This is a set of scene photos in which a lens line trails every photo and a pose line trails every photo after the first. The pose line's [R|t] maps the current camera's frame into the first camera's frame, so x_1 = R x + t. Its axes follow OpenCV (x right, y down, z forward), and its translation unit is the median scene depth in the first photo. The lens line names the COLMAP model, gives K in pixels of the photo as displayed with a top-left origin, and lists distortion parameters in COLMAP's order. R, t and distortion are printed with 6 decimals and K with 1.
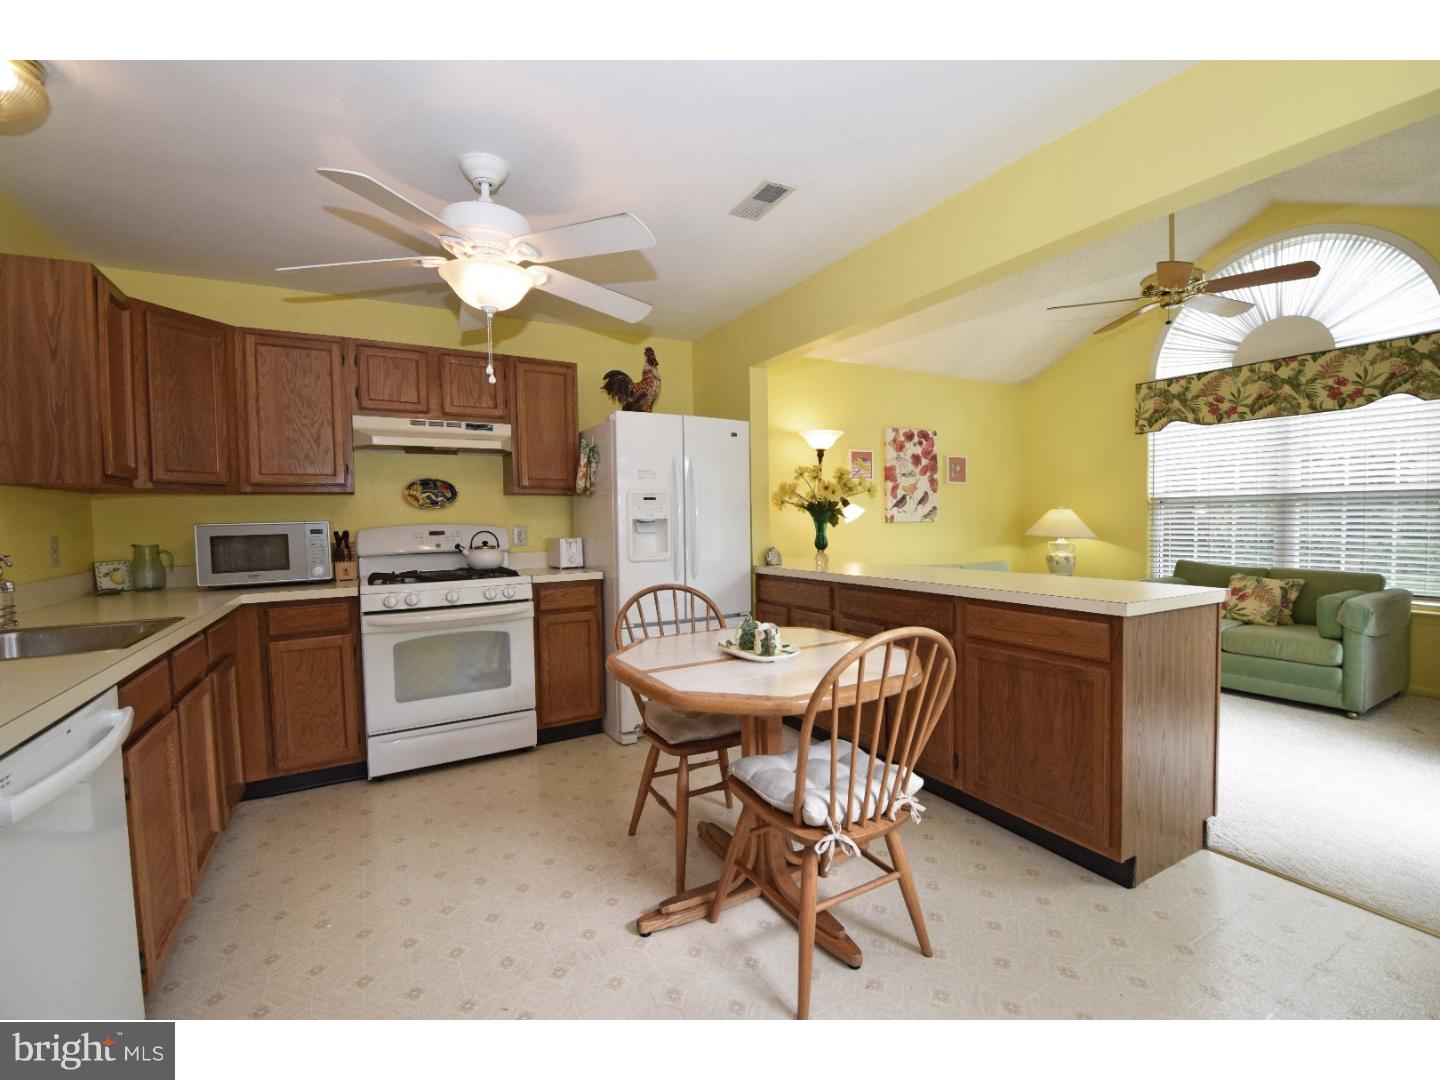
lens RADIAL K [[631.4, 0, 712.0], [0, 631.4, 540.3], [0, 0, 1]] dist [0.001759, 0.000203]
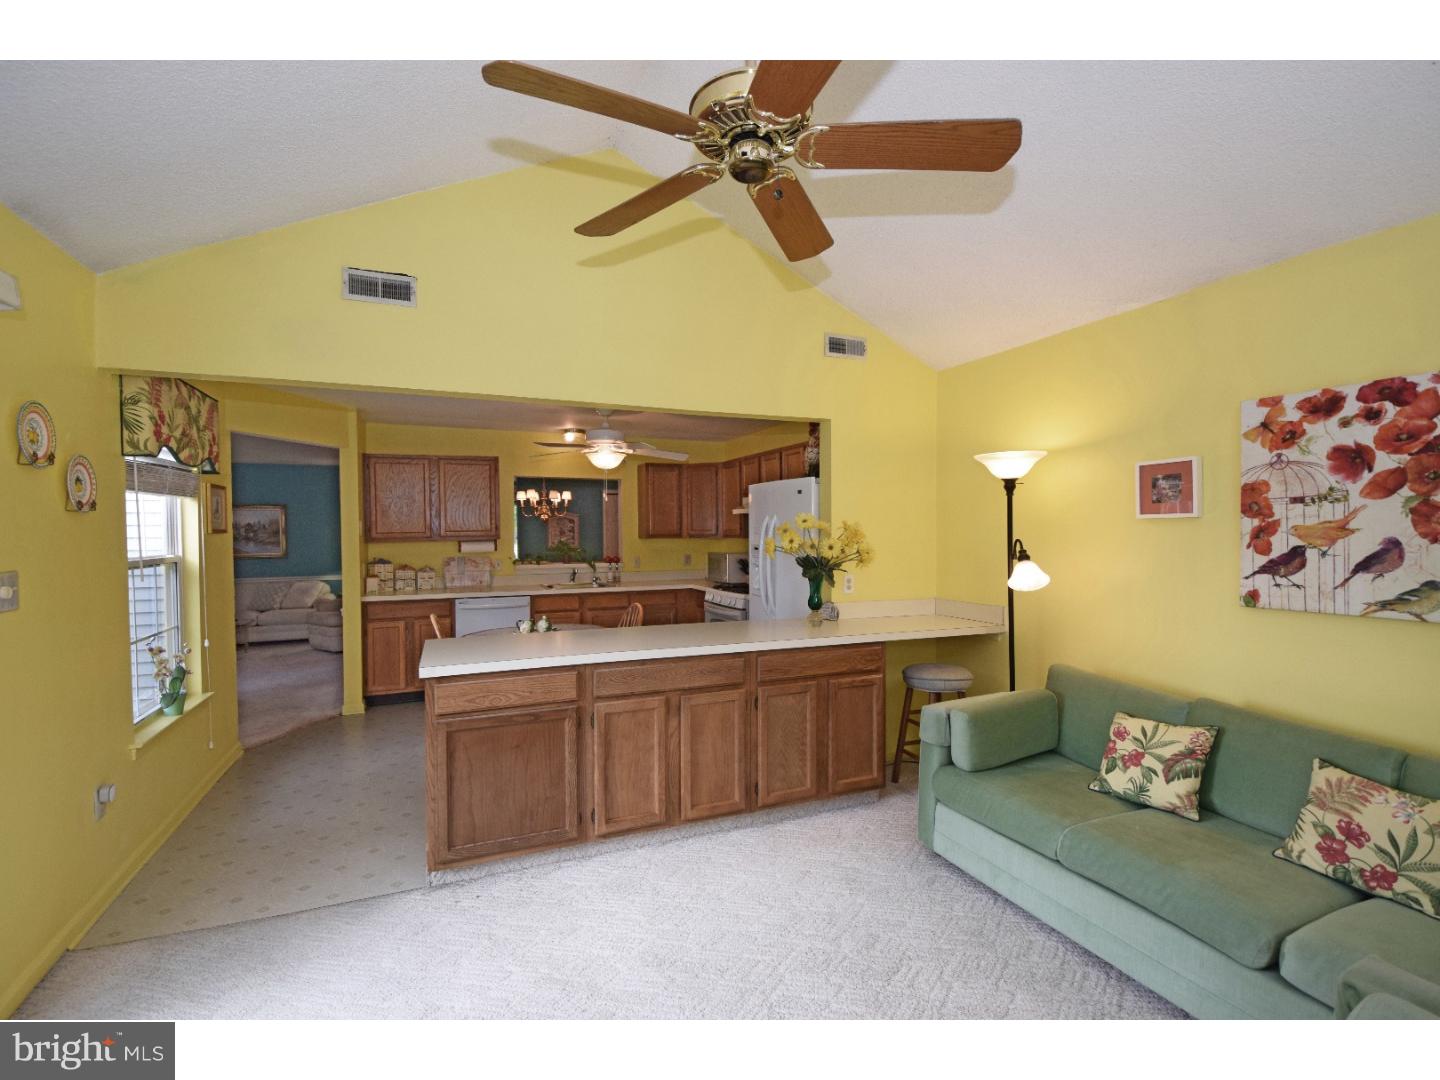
lens RADIAL K [[636.4, 0, 738.0], [0, 636.4, 549.6], [0, 0, 1]] dist [0.001319, -0.014370]
pose [[-0.081980, 0.046898, -0.995530, 0.891820], [-0.032128, 0.998249, 0.049671, -0.092577], [0.996116, 0.036057, -0.080329, 0.769350]]
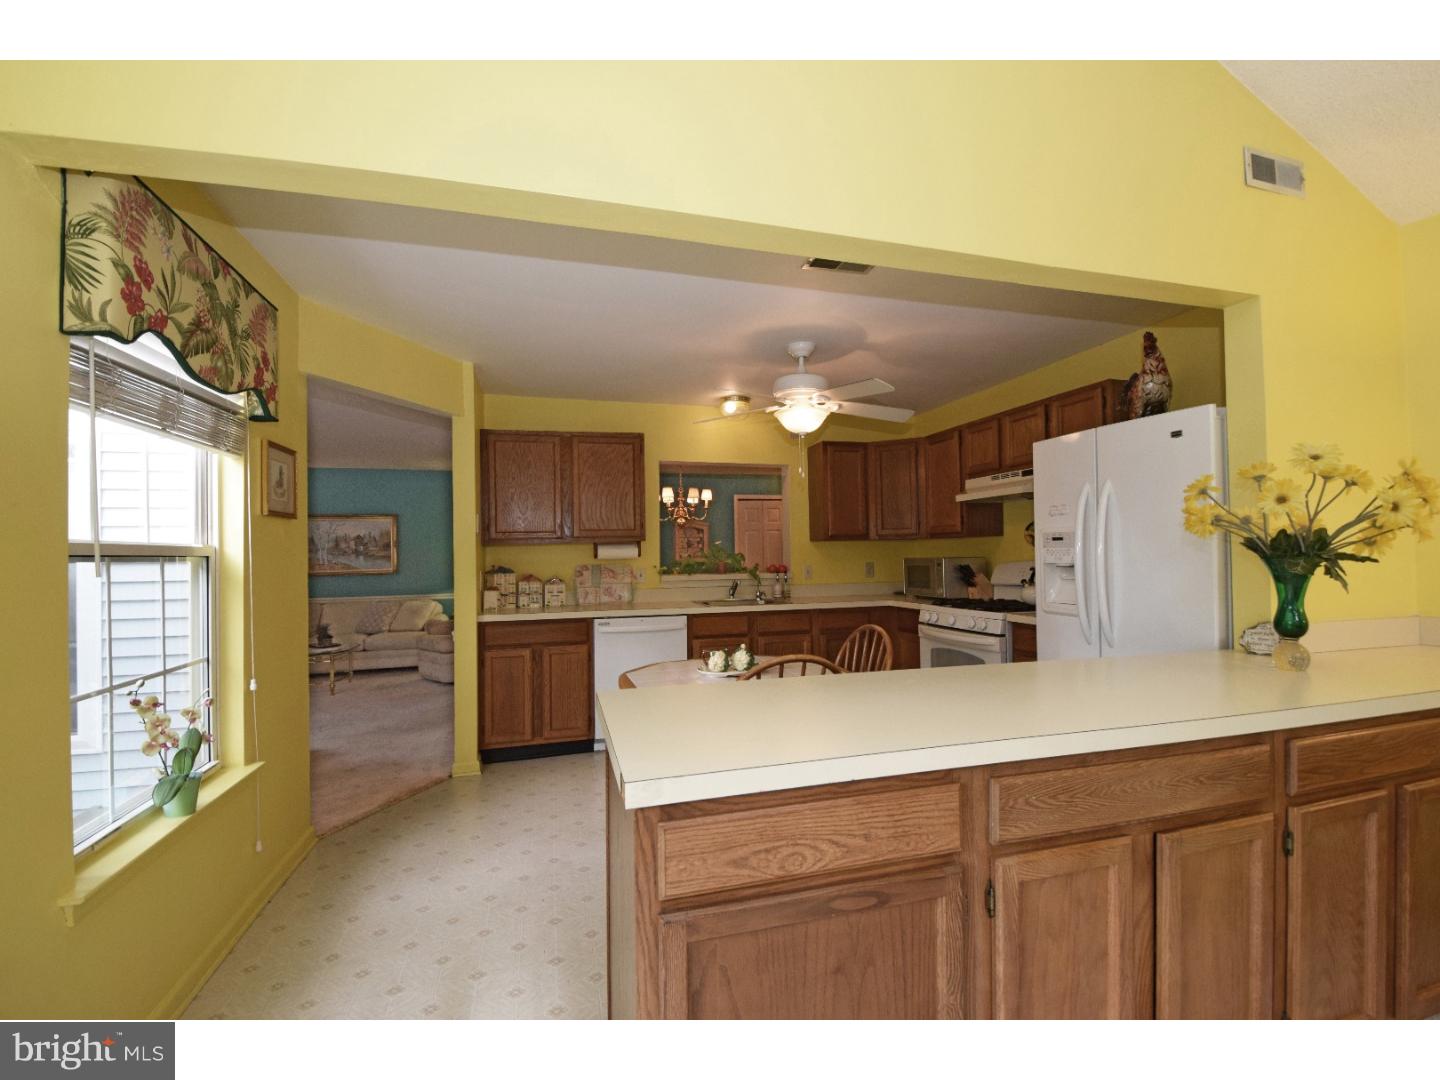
lens RADIAL K [[639.2, 0, 724.6], [0, 639.2, 546.2], [0, 0, 1]] dist [0.000468, -0.015319]
pose [[-0.239191, 0.007226, -0.970946, 0.600278], [-0.014542, 0.999833, 0.011024, -0.042667], [0.970864, 0.016757, -0.239046, 0.556254]]
